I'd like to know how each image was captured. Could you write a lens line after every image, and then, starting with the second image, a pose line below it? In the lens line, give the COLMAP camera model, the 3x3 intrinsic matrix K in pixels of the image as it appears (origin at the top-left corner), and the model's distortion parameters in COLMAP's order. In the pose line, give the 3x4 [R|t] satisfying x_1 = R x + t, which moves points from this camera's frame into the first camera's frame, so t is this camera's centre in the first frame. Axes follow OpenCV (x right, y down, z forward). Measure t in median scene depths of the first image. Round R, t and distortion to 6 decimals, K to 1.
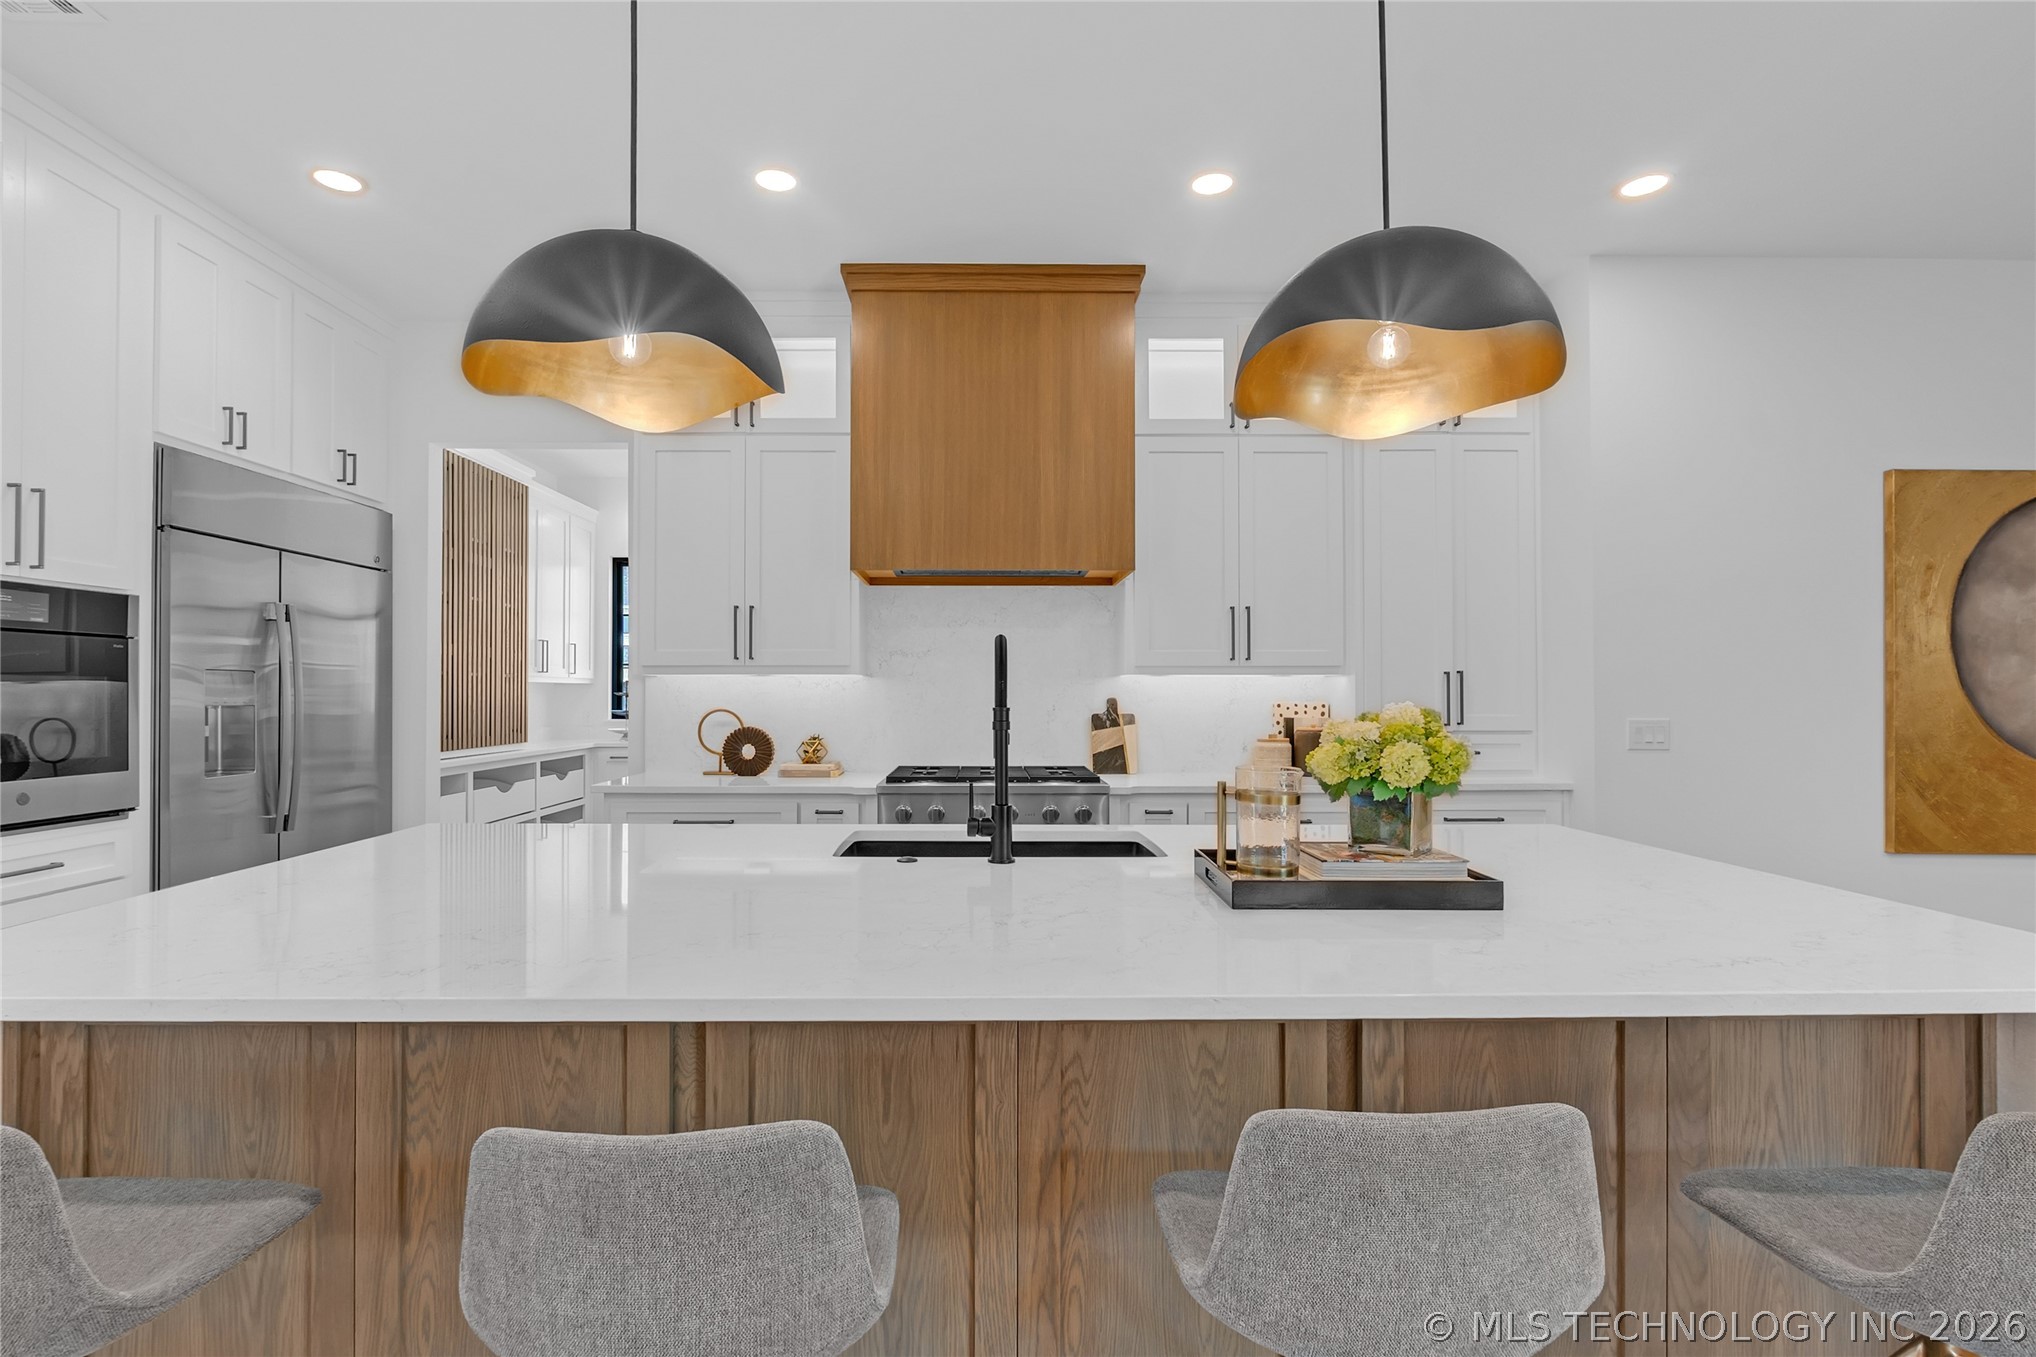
lens RADIAL K [[966.0, 0, 957.3], [0, 966.0, 692.5], [0, 0, 1]] dist [-0.001763, -0.002033]
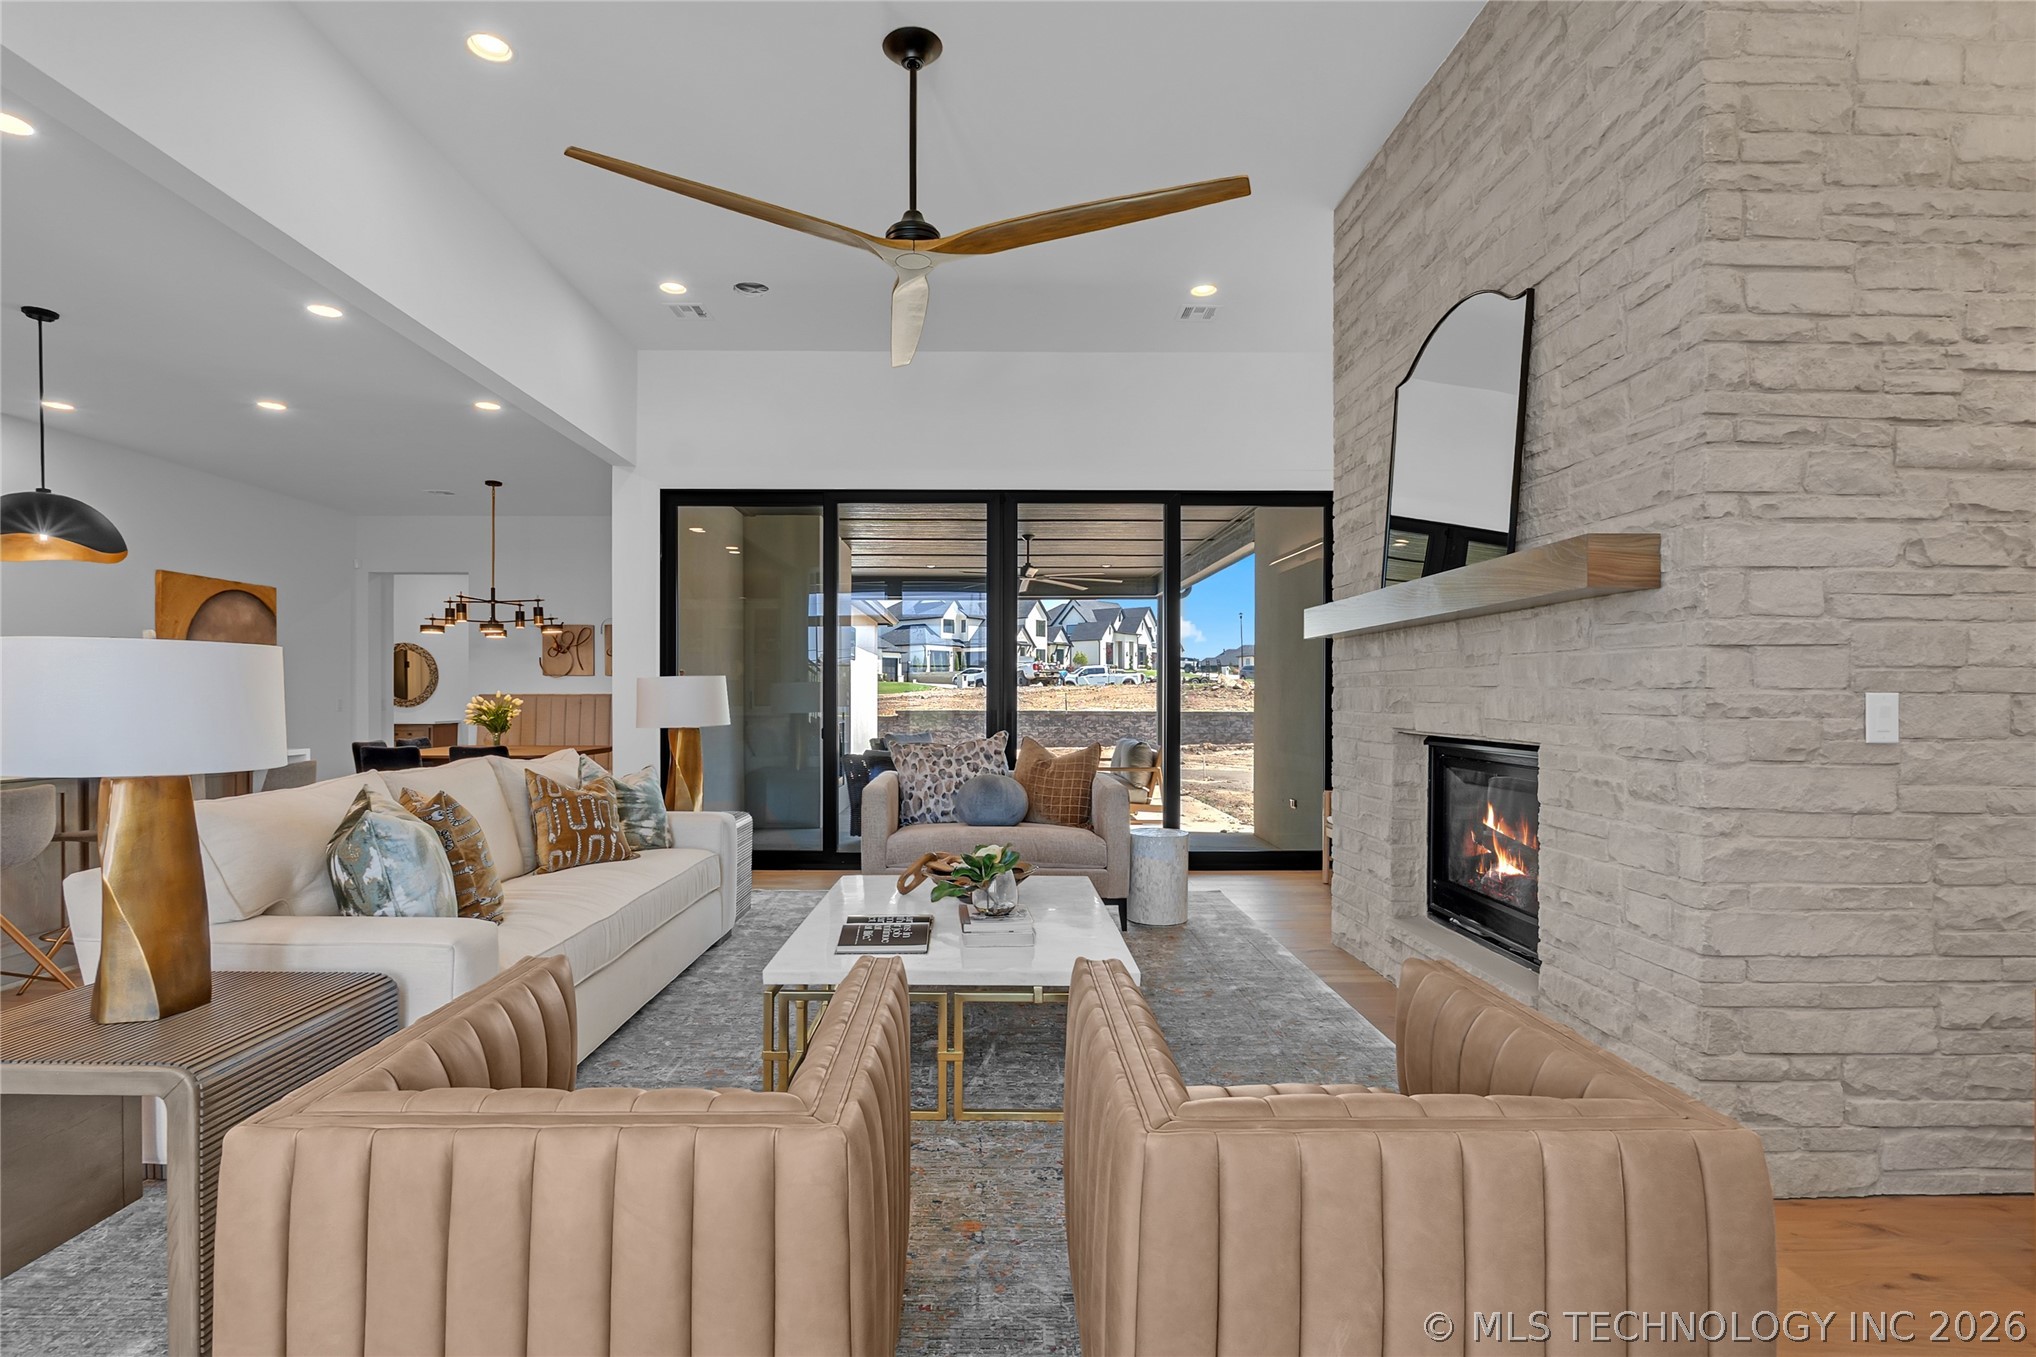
lens RADIAL K [[966.0, 0, 1004.0], [0, 966.0, 688.9], [0, 0, 1]] dist [-0.001763, -0.002033]
pose [[-0.002848, 0.006012, 0.999978, -0.877030], [-0.006844, 0.999958, -0.006032, 0.009447], [-0.999973, -0.006861, -0.002807, -0.630693]]
